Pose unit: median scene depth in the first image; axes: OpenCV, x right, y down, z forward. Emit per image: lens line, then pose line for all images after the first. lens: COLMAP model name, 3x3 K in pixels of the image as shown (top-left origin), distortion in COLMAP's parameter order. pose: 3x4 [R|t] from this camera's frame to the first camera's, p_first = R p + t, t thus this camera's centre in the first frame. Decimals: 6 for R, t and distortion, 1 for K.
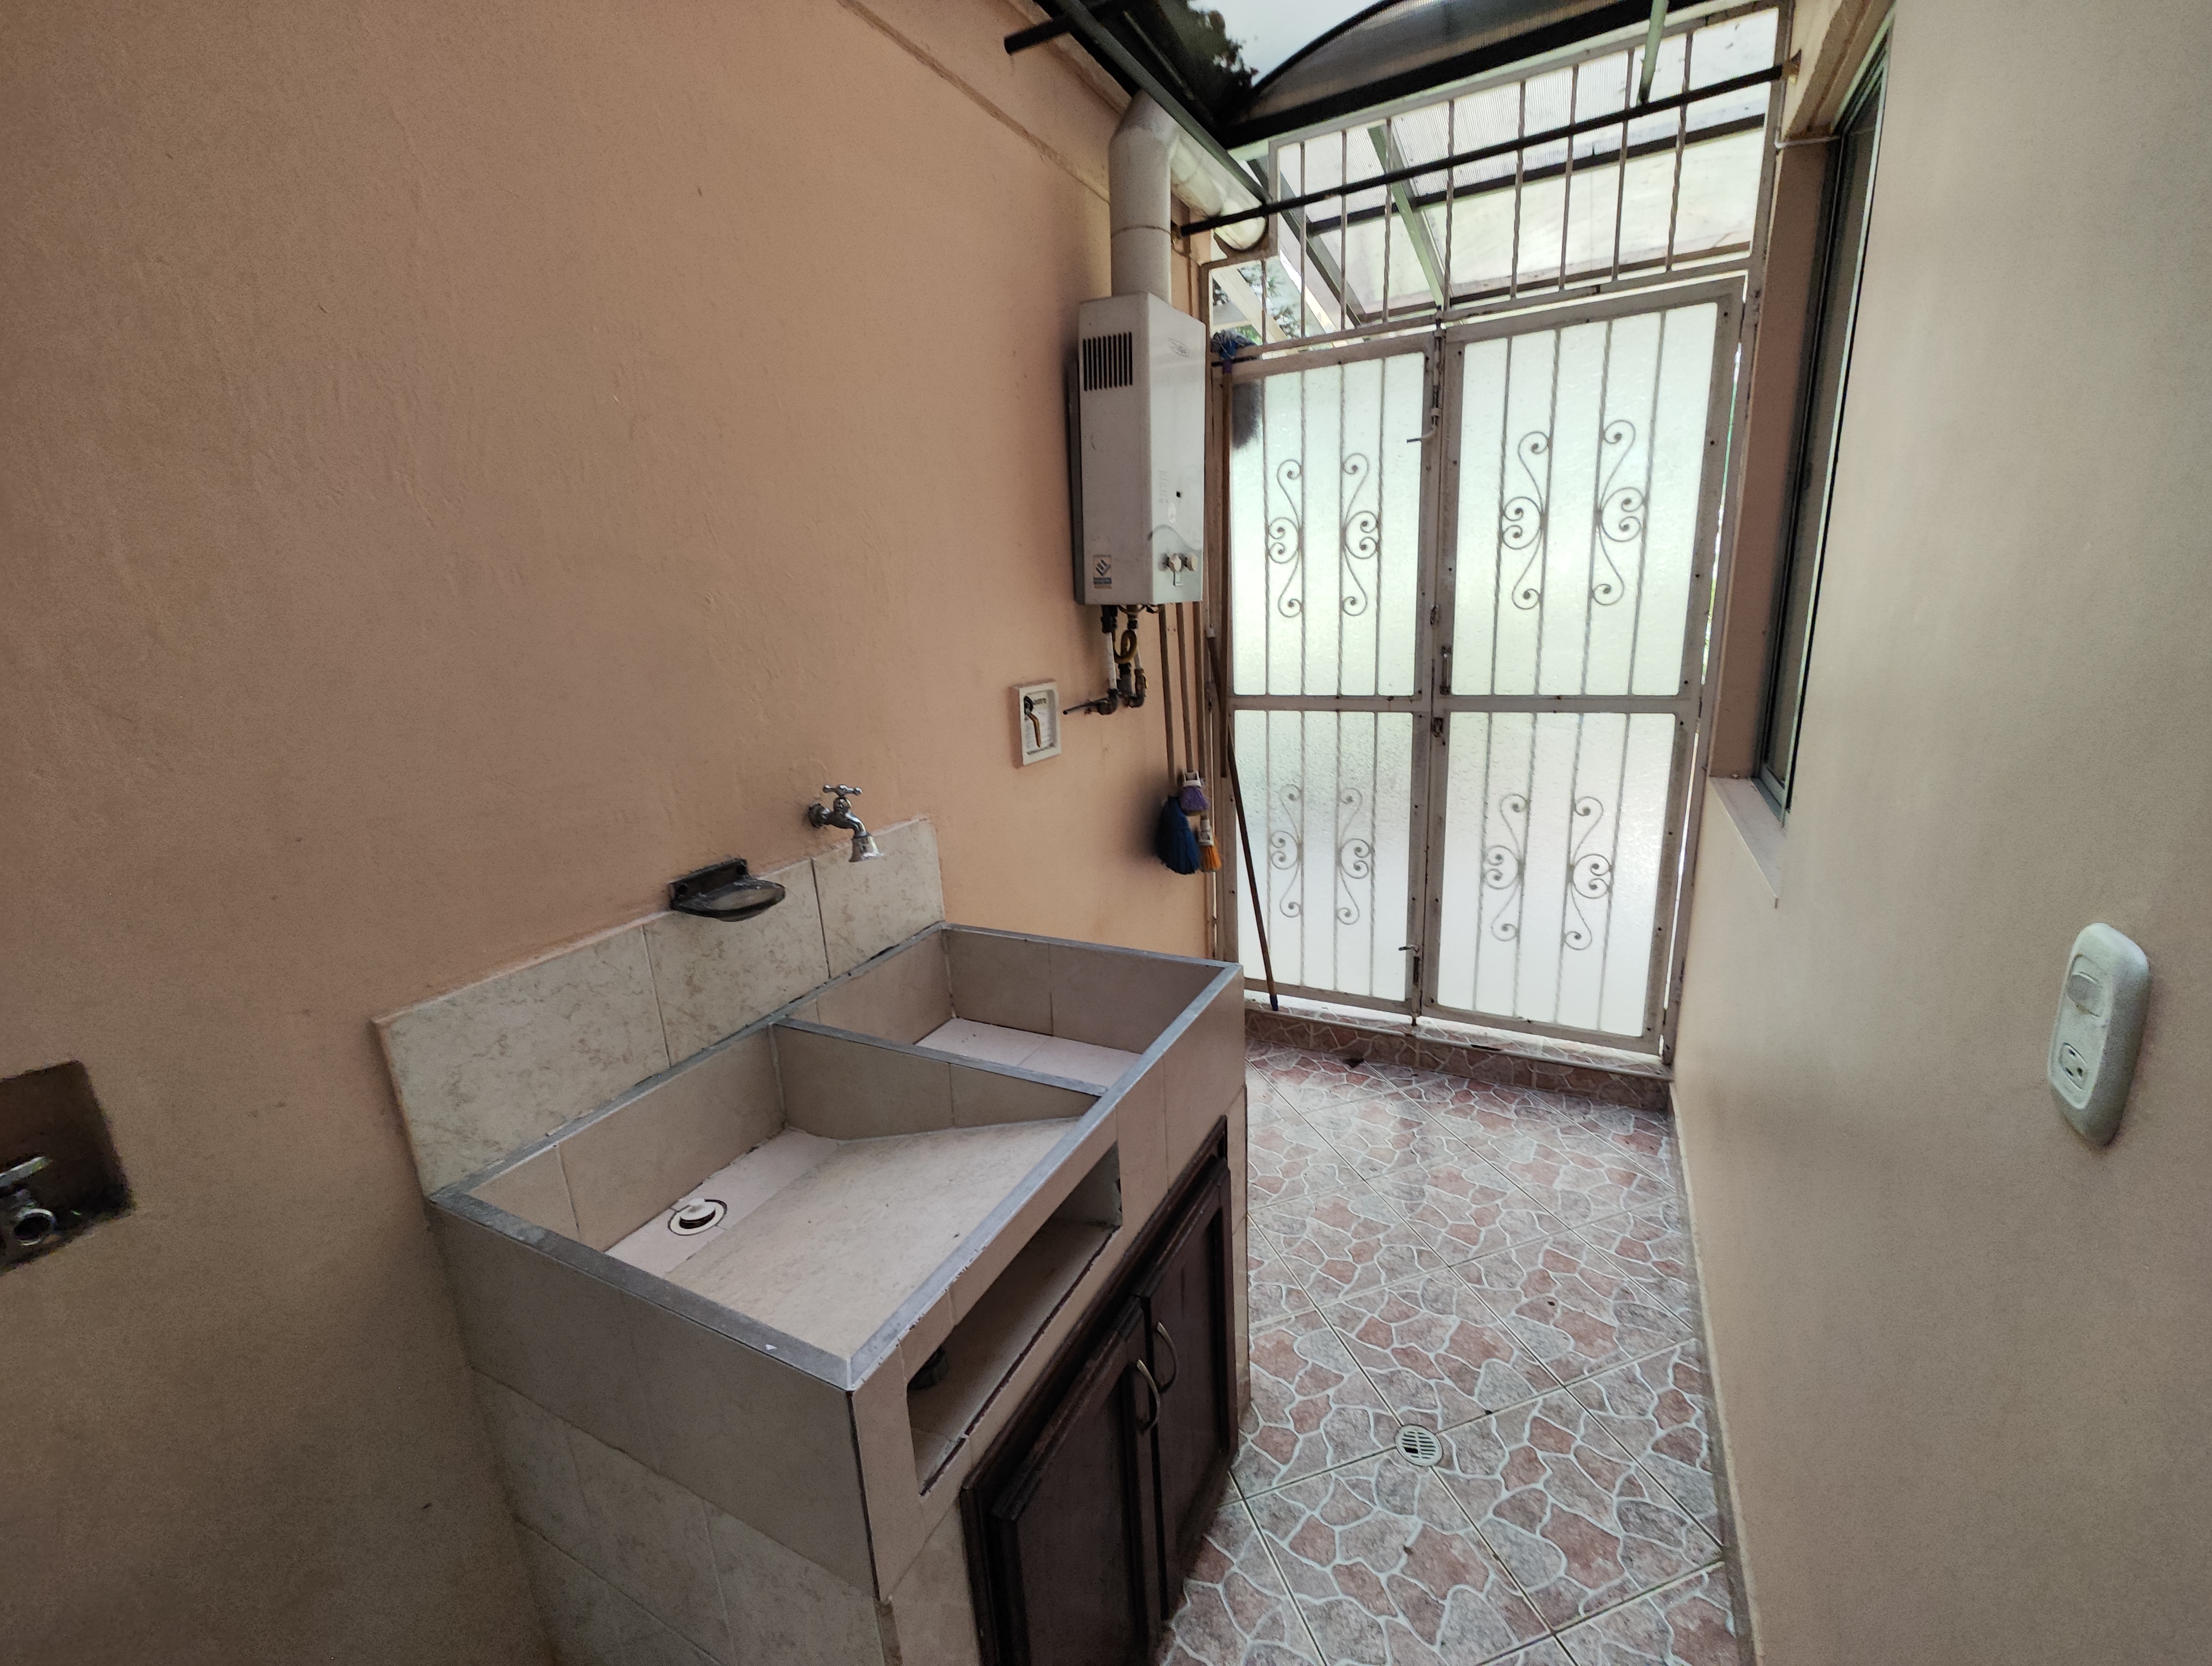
lens RADIAL K [[920.1, 0, 1117.5], [0, 920.1, 833.3], [0, 0, 1]] dist [-0.003014, 0.001862]
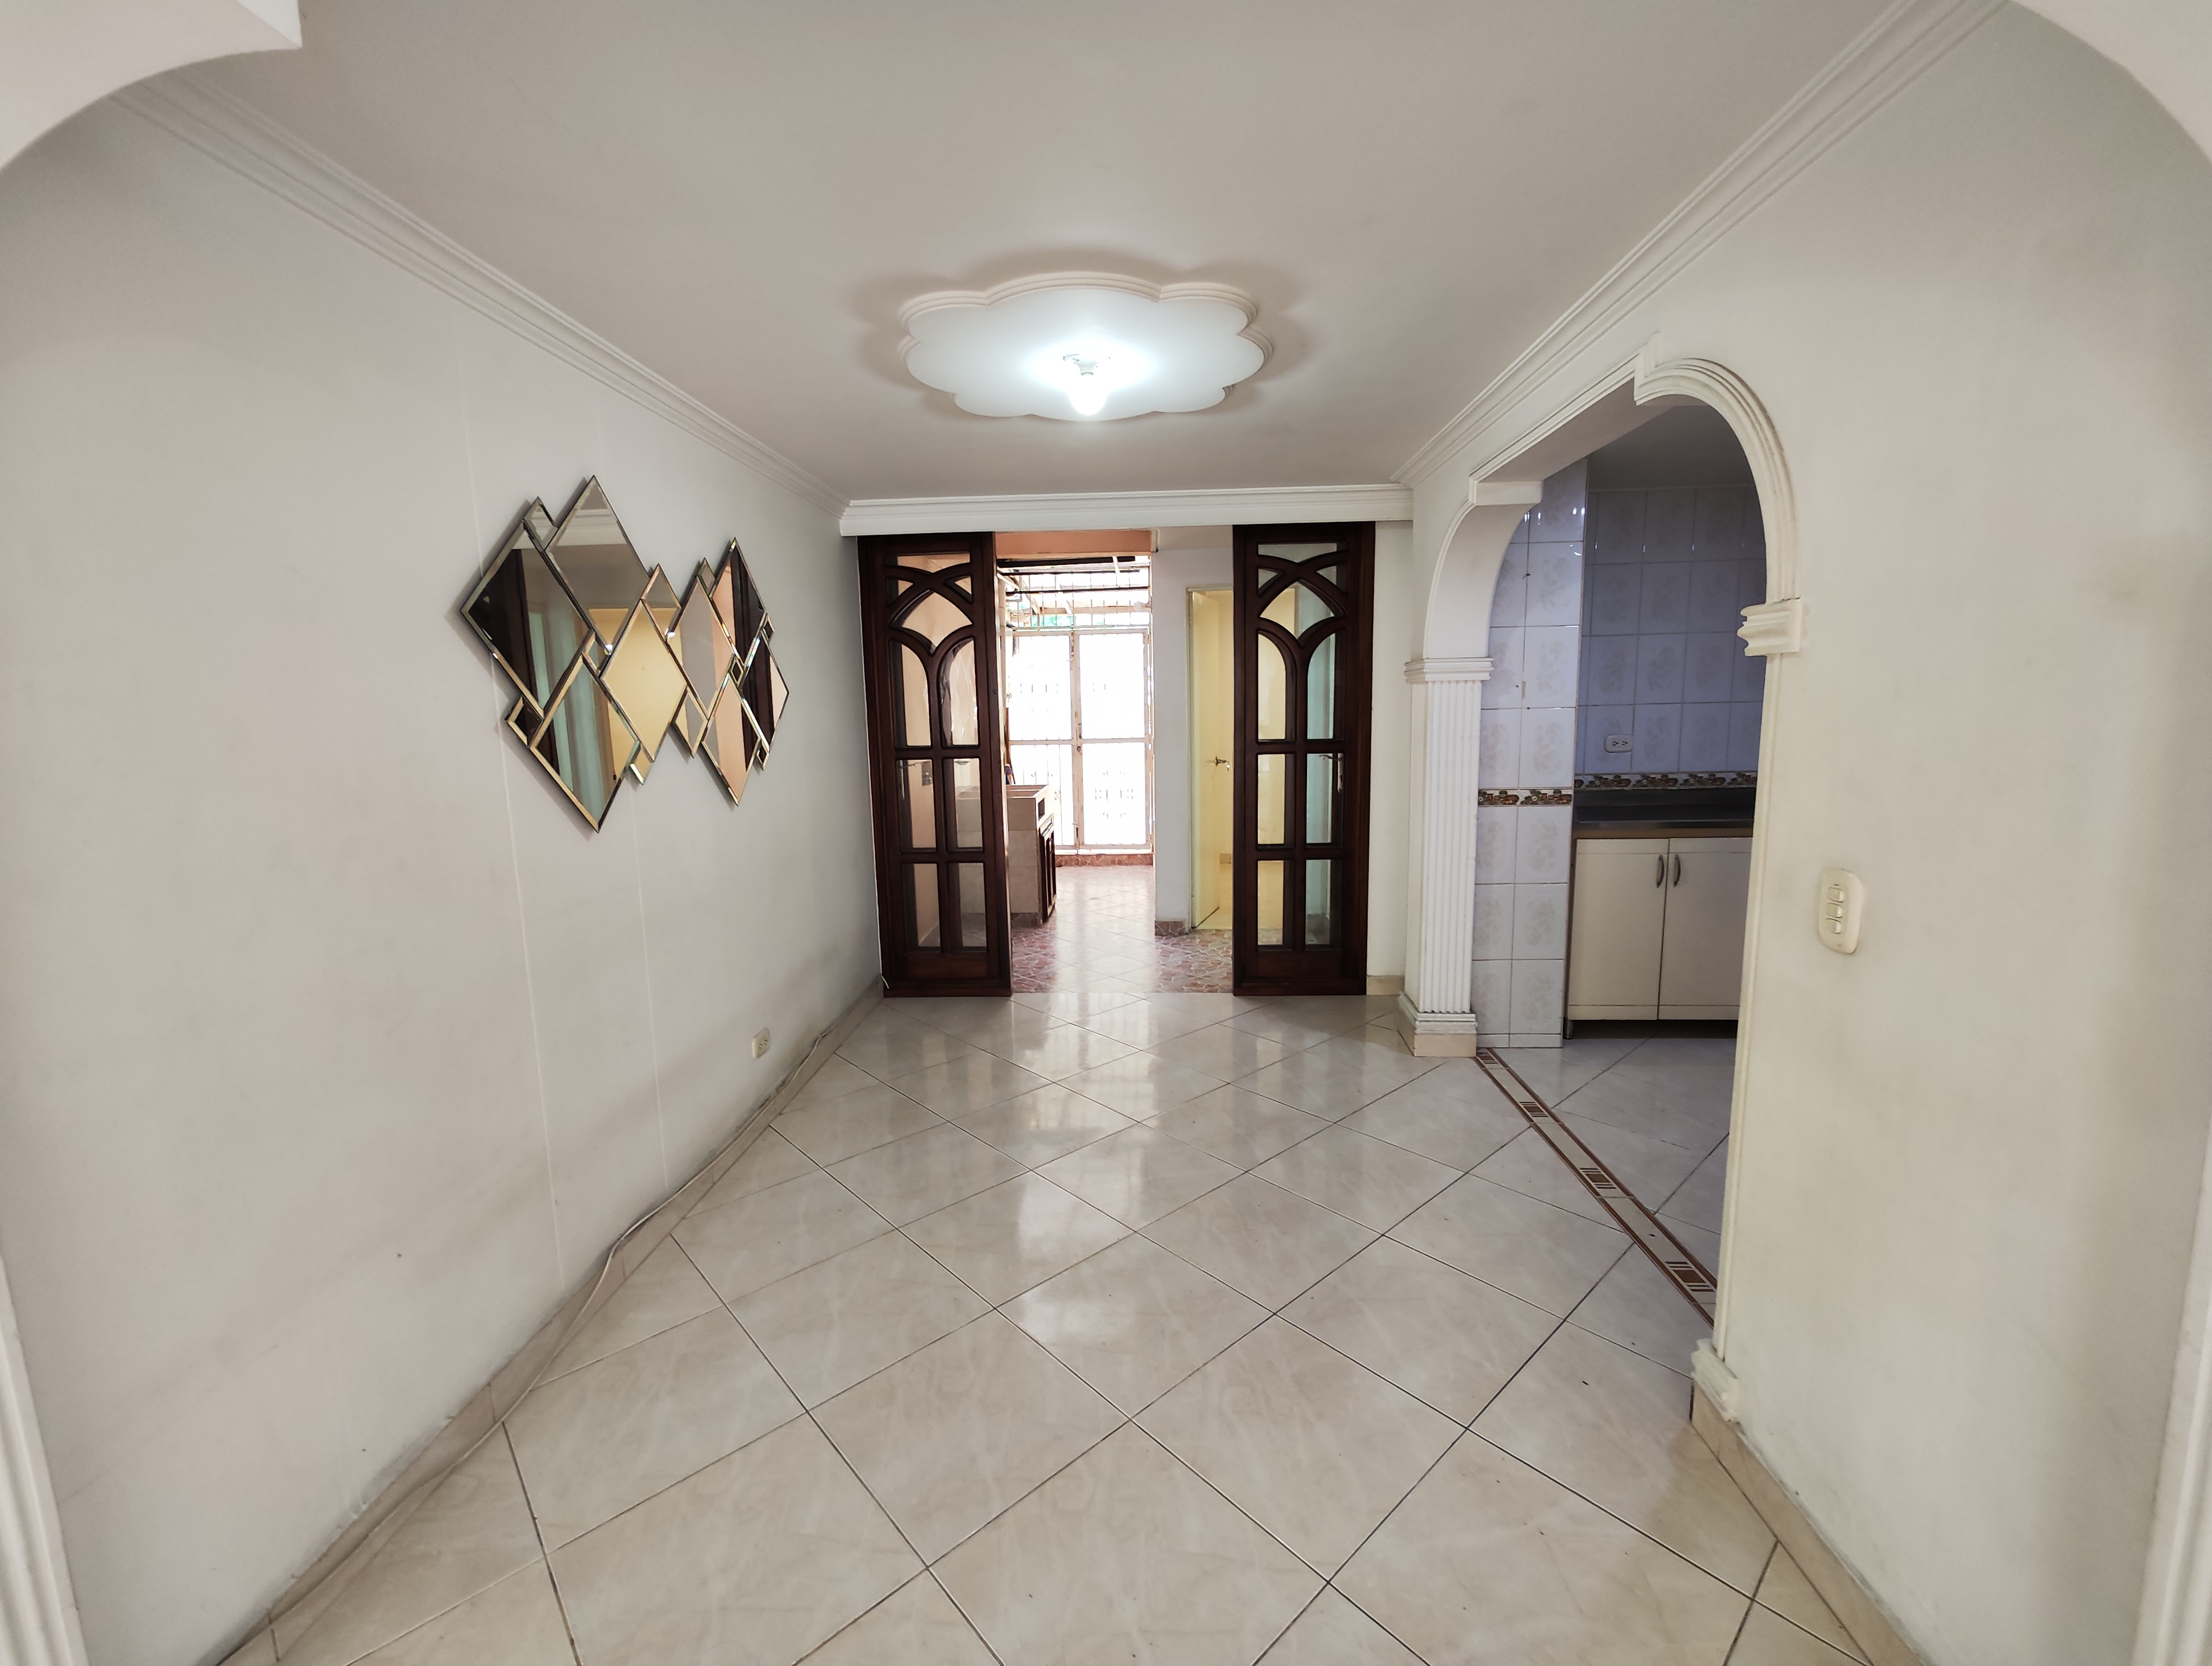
lens RADIAL K [[920.1, 0, 1106.2], [0, 920.1, 833.4], [0, 0, 1]] dist [-0.003014, 0.001862]
pose [[0.922657, -0.020151, 0.385096, -0.765549], [0.072484, 0.989896, -0.121867, 0.550129], [-0.378749, 0.140355, 0.914795, -1.826213]]
